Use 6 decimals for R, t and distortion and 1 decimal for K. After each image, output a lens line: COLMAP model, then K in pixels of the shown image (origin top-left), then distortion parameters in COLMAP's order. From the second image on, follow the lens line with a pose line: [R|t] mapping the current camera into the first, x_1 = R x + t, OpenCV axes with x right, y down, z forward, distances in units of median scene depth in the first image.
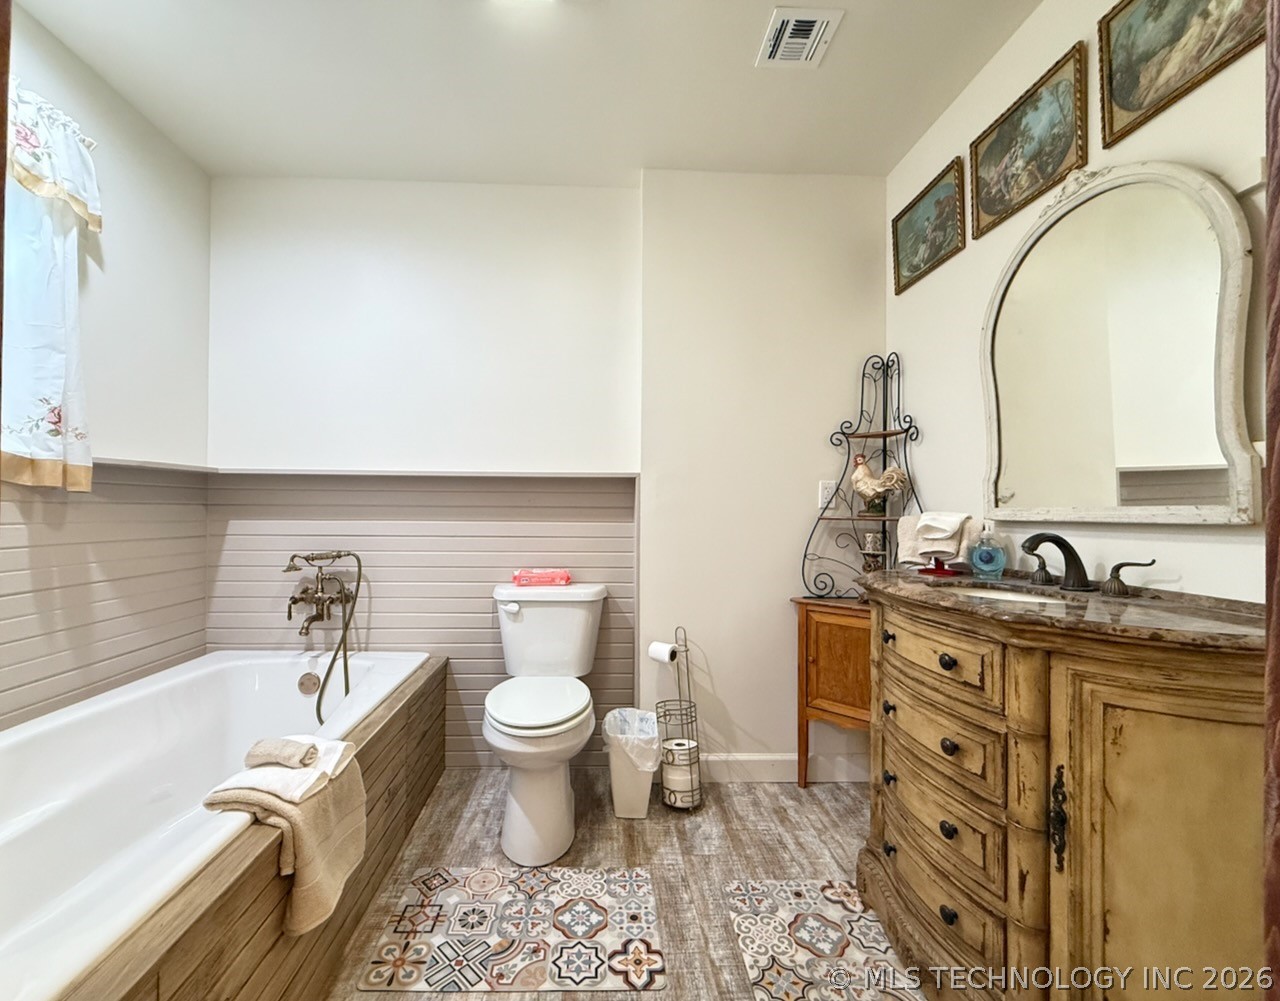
lens RADIAL K [[510.1, 0, 632.3], [0, 510.1, 508.1], [0, 0, 1]] dist [0.001042, 0.000056]
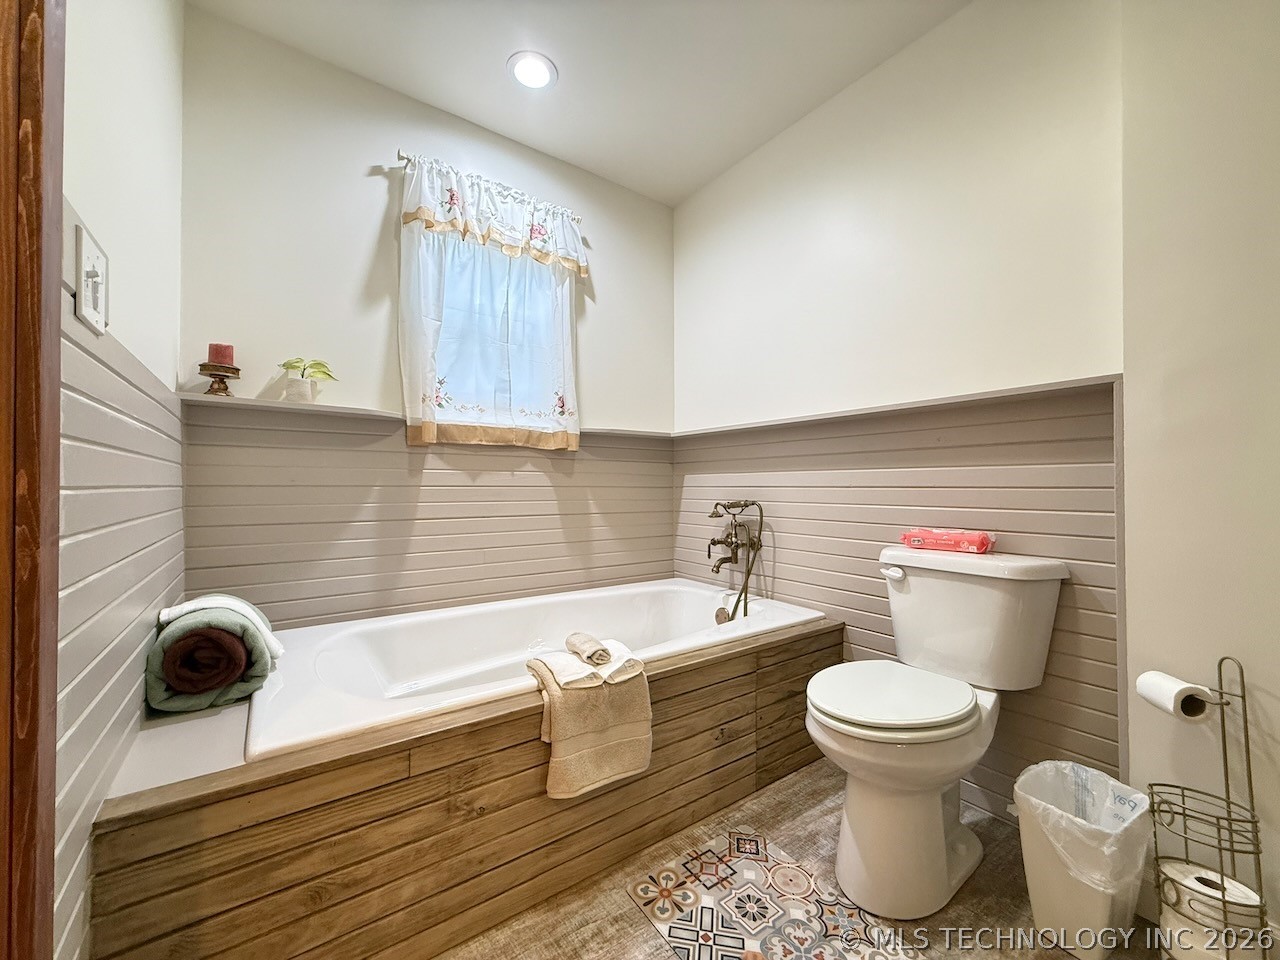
lens RADIAL K [[507.9, 0, 639.3], [0, 507.9, 481.8], [0, 0, 1]] dist [-0.000295, 0.000335]
pose [[0.555056, -0.015301, -0.831672, 0.253339], [0.014724, 0.999855, -0.008569, 0.068649], [0.831682, -0.007489, 0.555201, 0.298364]]
